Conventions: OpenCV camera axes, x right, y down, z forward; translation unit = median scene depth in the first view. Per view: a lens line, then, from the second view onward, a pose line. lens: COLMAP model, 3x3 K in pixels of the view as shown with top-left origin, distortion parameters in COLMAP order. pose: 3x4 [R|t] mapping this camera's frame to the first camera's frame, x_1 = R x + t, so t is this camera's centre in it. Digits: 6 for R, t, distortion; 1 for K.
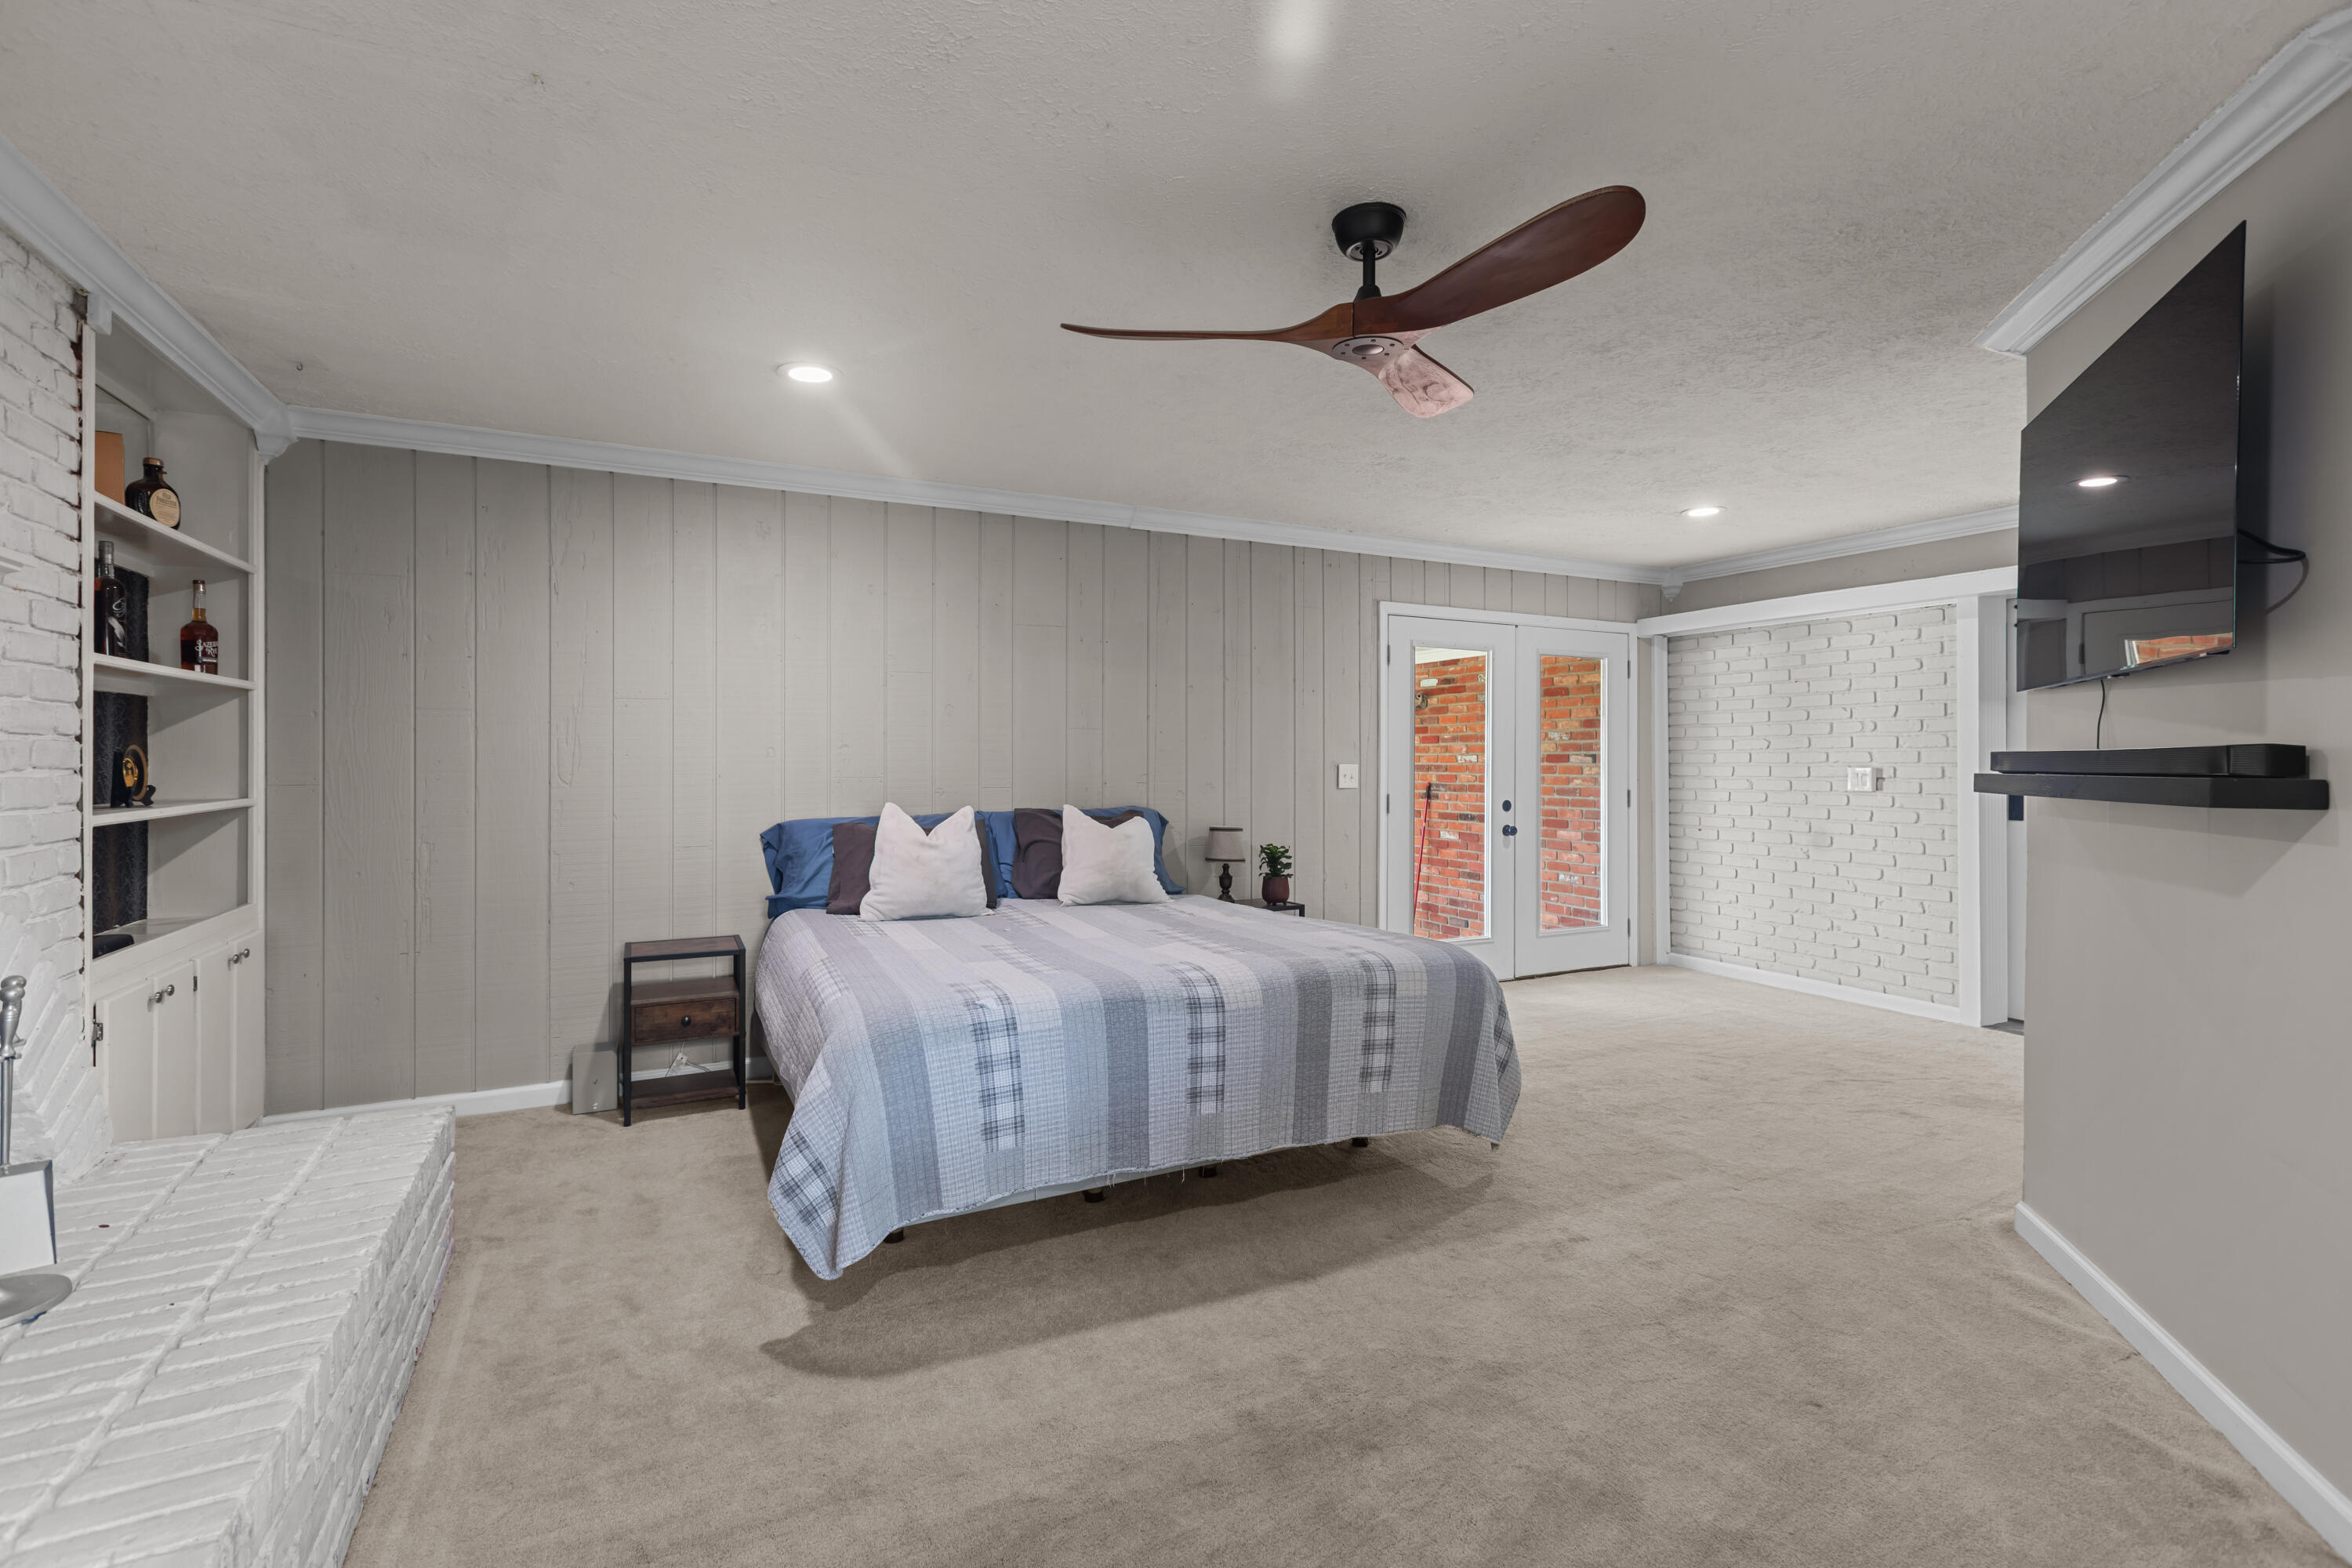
lens RADIAL K [[1057.0, 0, 1171.1], [0, 1057.0, 779.5], [0, 0, 1]] dist [0.002346, 0.000619]
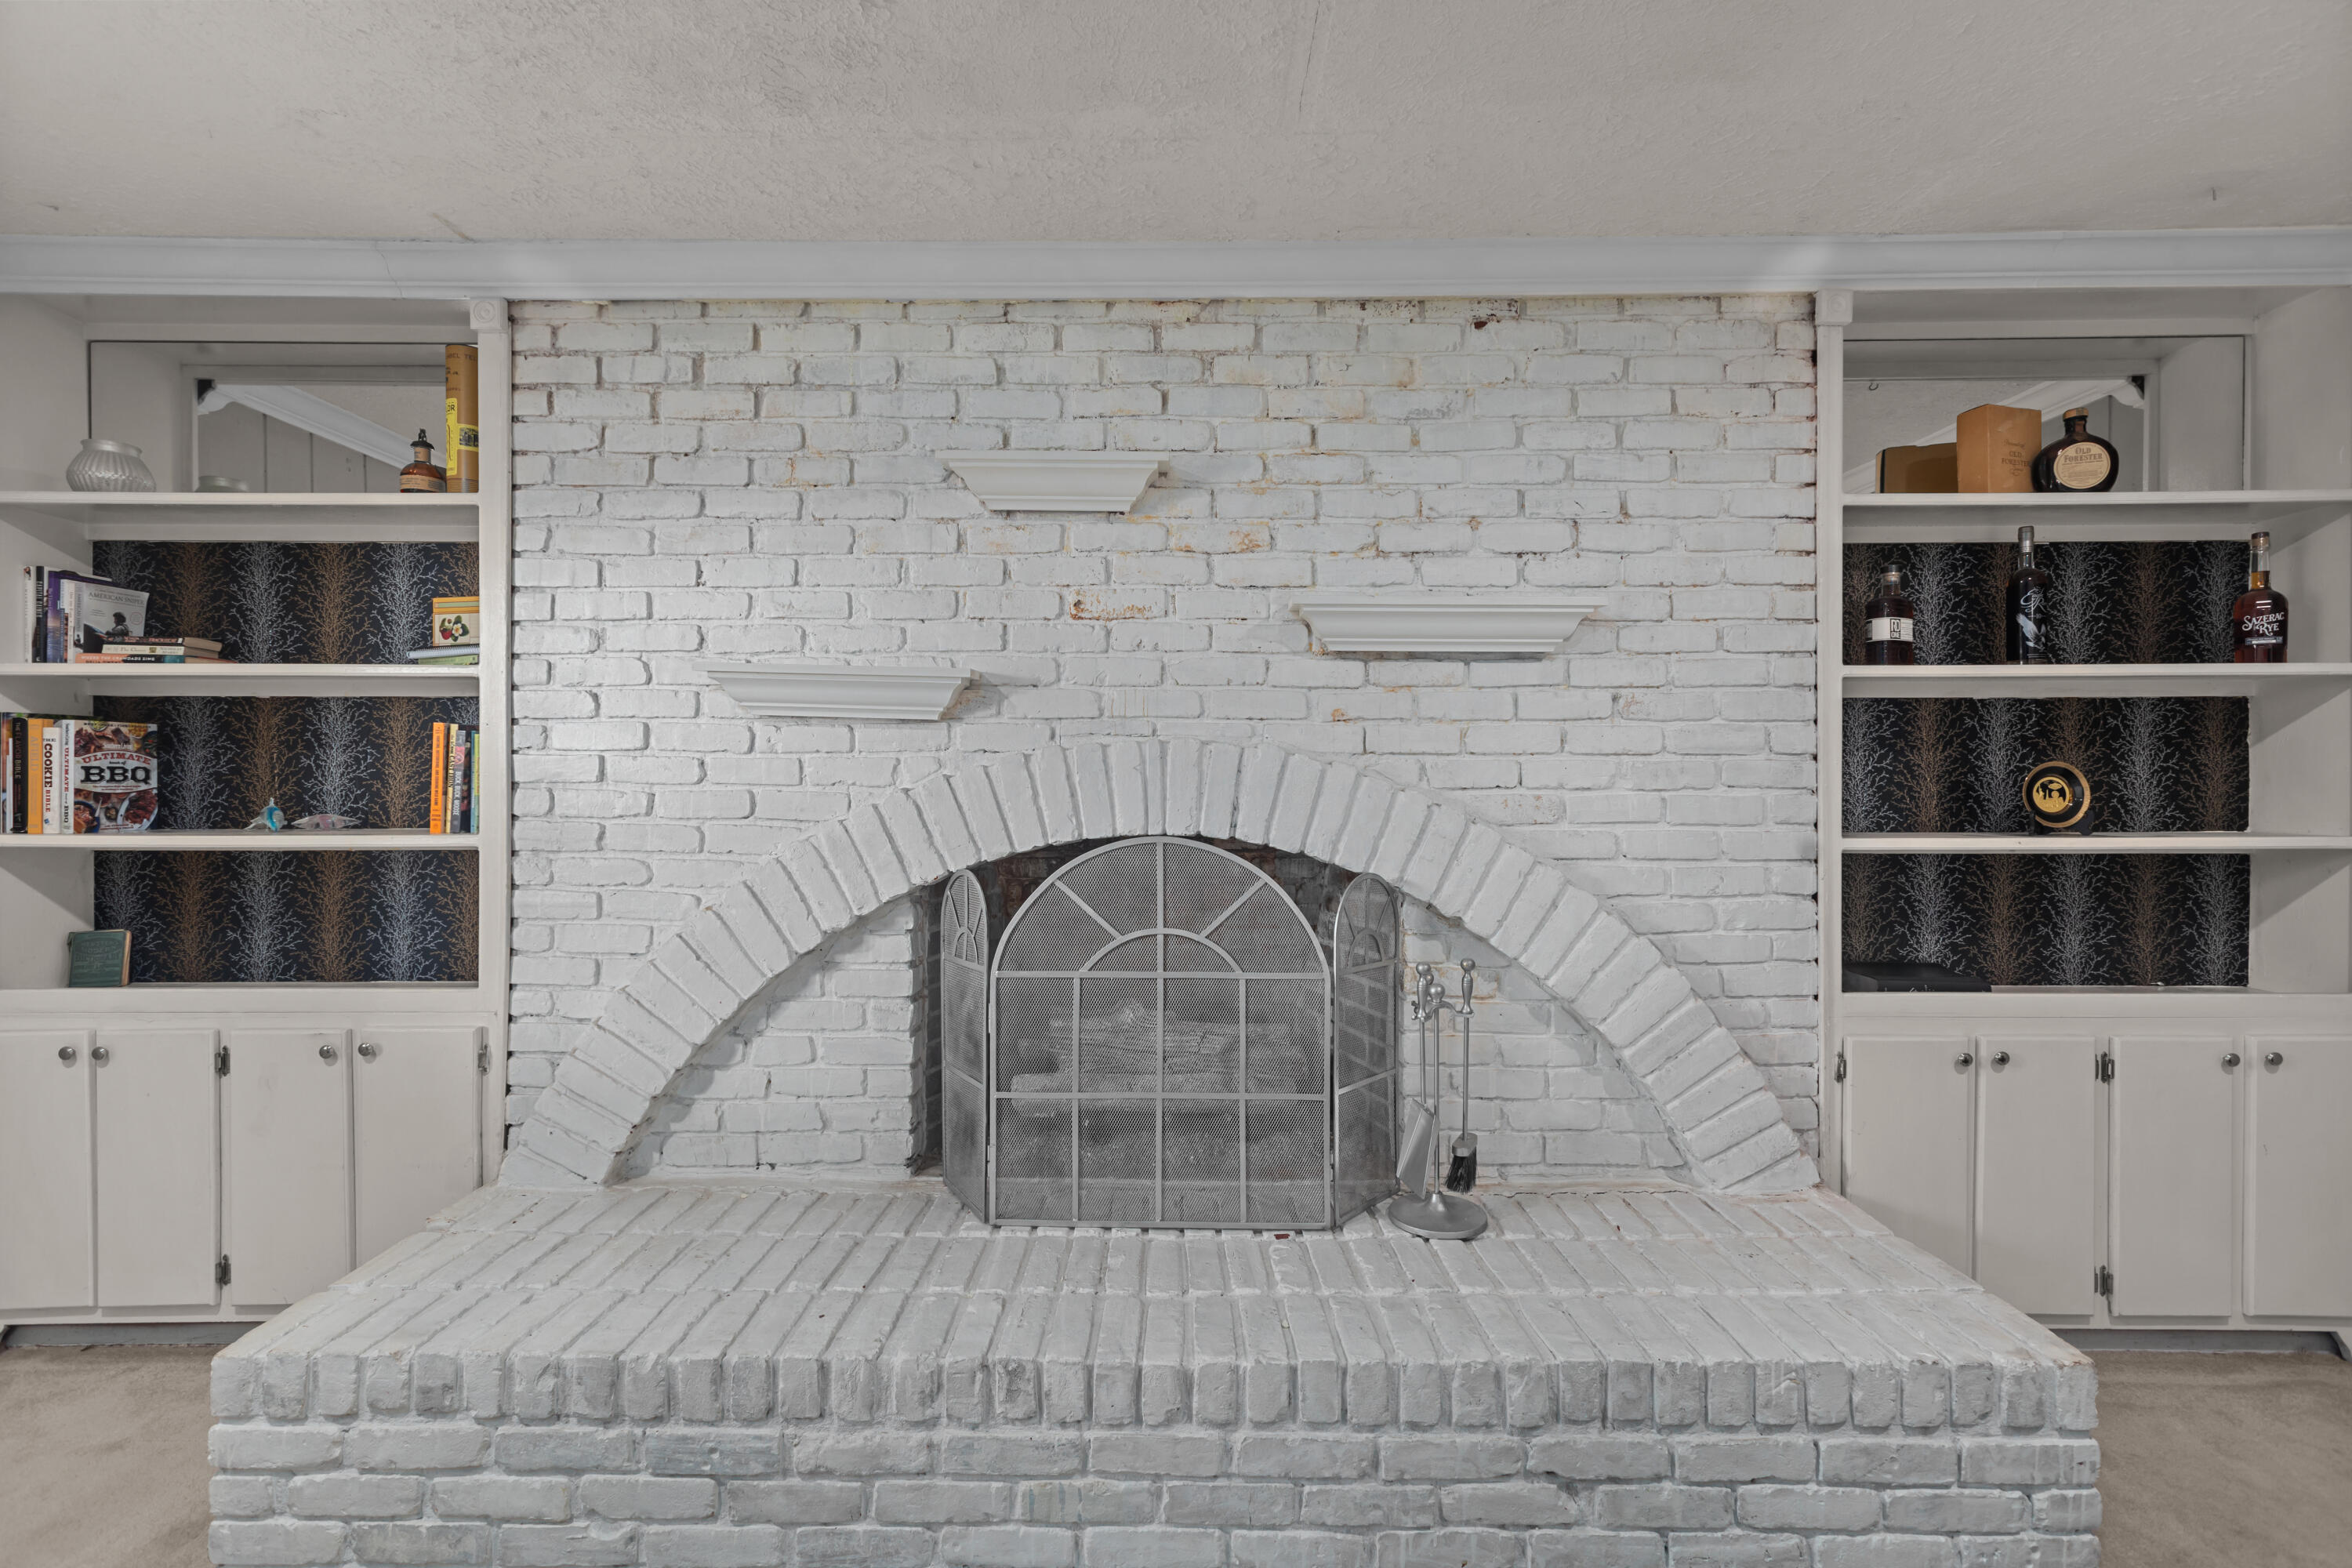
lens RADIAL K [[1057.0, 0, 1171.1], [0, 1057.0, 779.5], [0, 0, 1]] dist [0.002346, 0.000619]
pose [[-0.453540, -0.004889, -0.891222, 0.099965], [-0.011243, 0.999937, 0.000236, -0.011072], [0.891165, 0.010127, -0.453567, 0.915181]]
